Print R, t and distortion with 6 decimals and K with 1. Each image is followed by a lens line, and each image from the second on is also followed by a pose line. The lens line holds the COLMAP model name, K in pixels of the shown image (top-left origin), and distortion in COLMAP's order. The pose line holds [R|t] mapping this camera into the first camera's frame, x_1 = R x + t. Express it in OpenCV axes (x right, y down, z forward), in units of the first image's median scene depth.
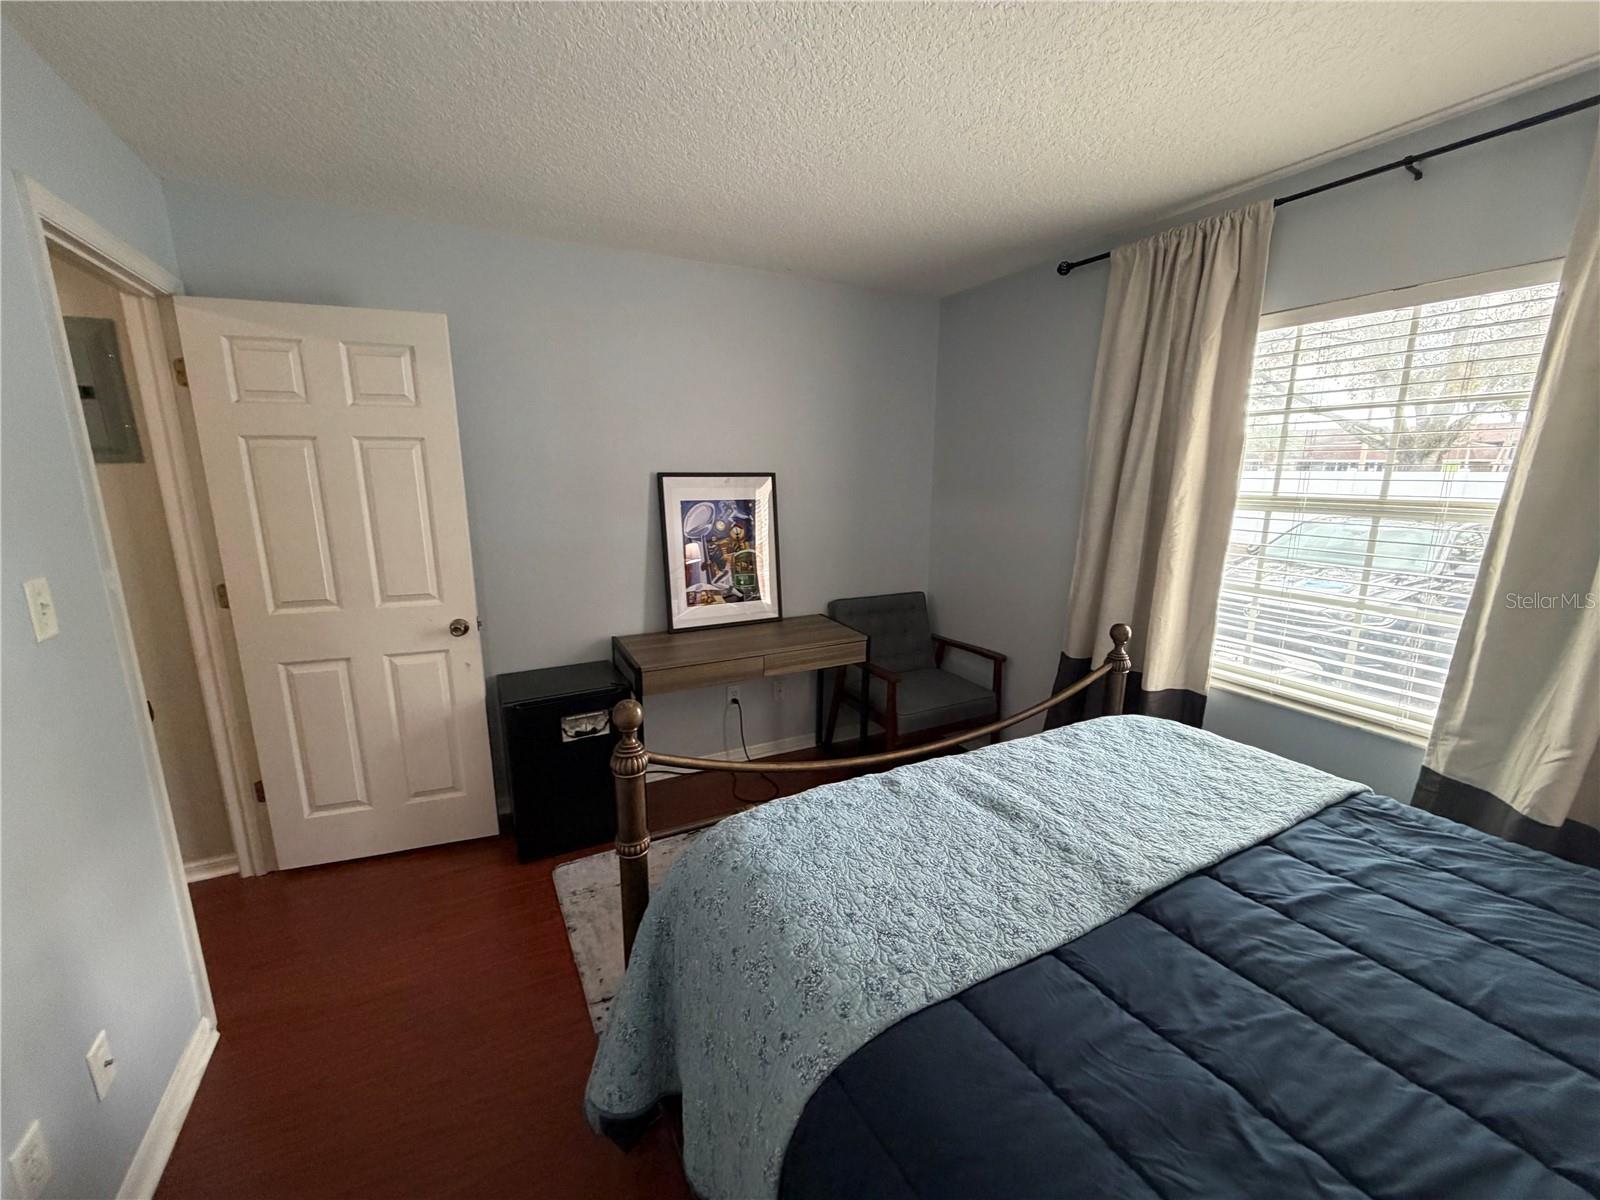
lens RADIAL K [[636.1, 0, 795.8], [0, 636.1, 601.8], [0, 0, 1]] dist [-0.002215, -0.000340]
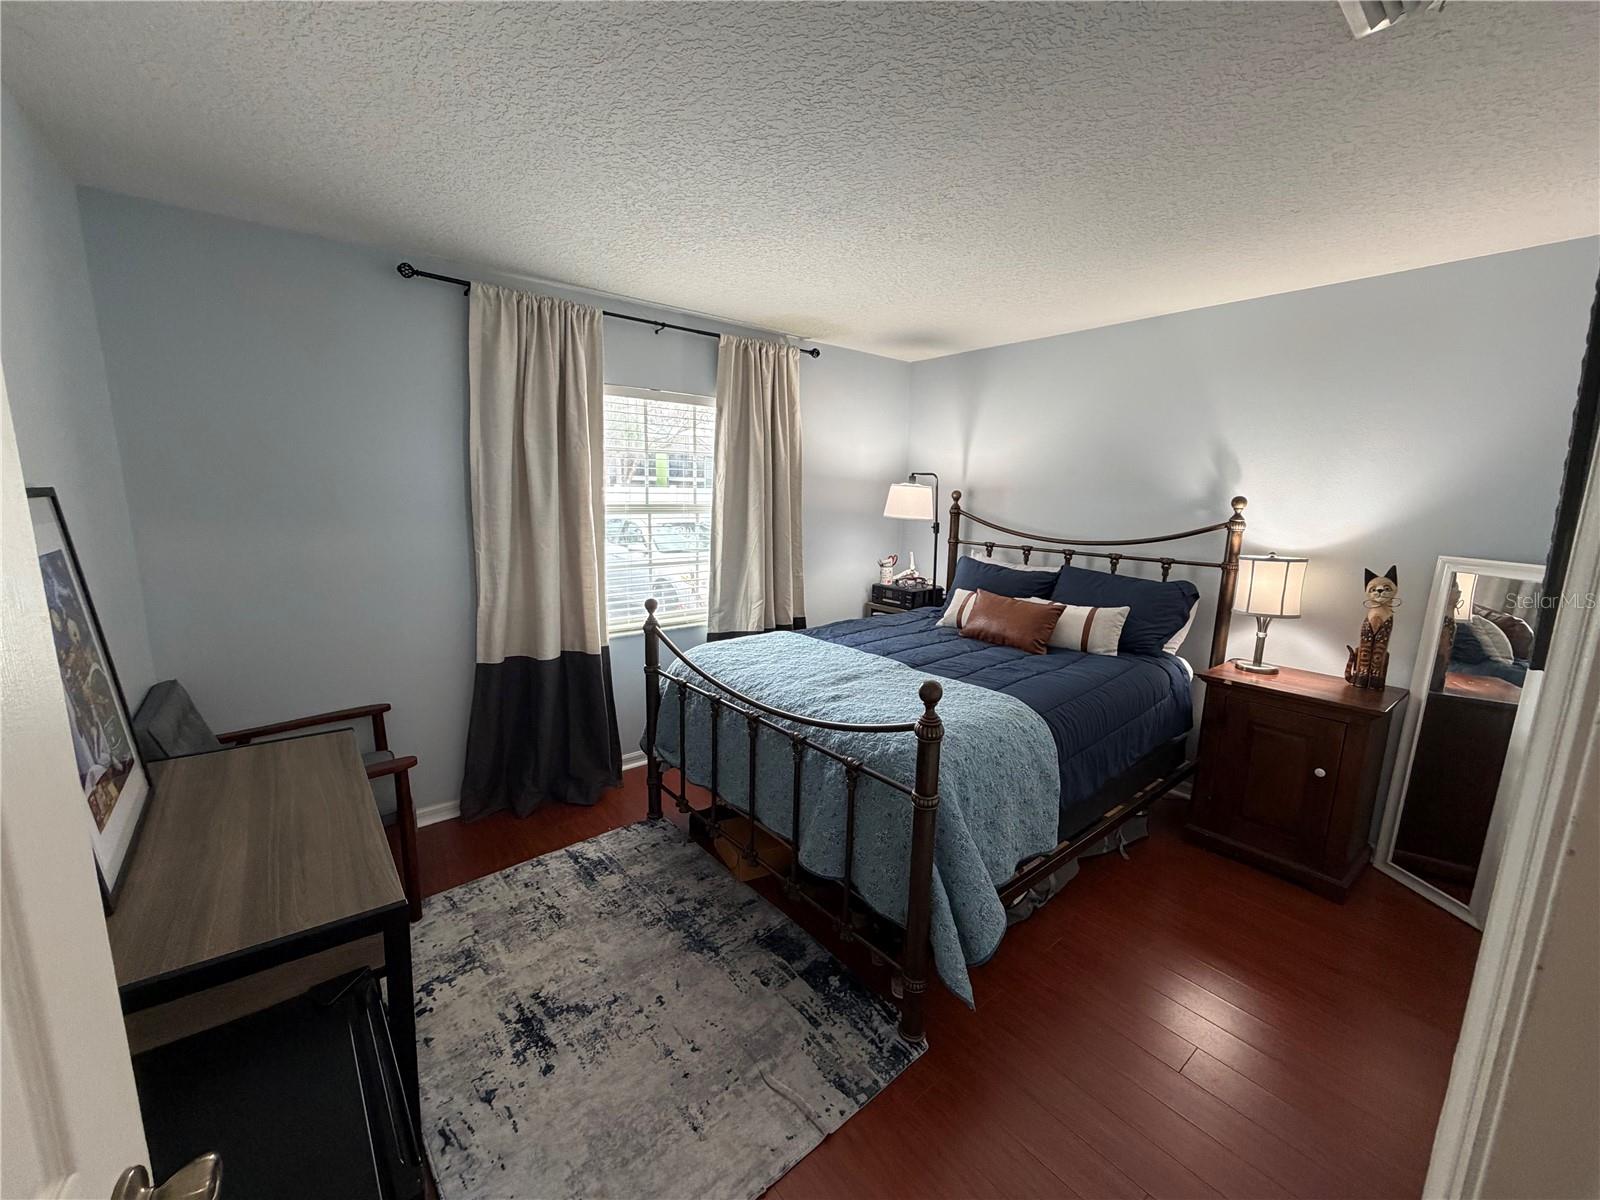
lens RADIAL K [[636.1, 0, 795.8], [0, 636.1, 601.8], [0, 0, 1]] dist [-0.002215, -0.000340]
pose [[-0.207766, -0.176101, 0.962196, -1.008709], [0.177682, 0.960503, 0.214157, -0.224178], [-0.961906, 0.215459, -0.168270, 1.043369]]
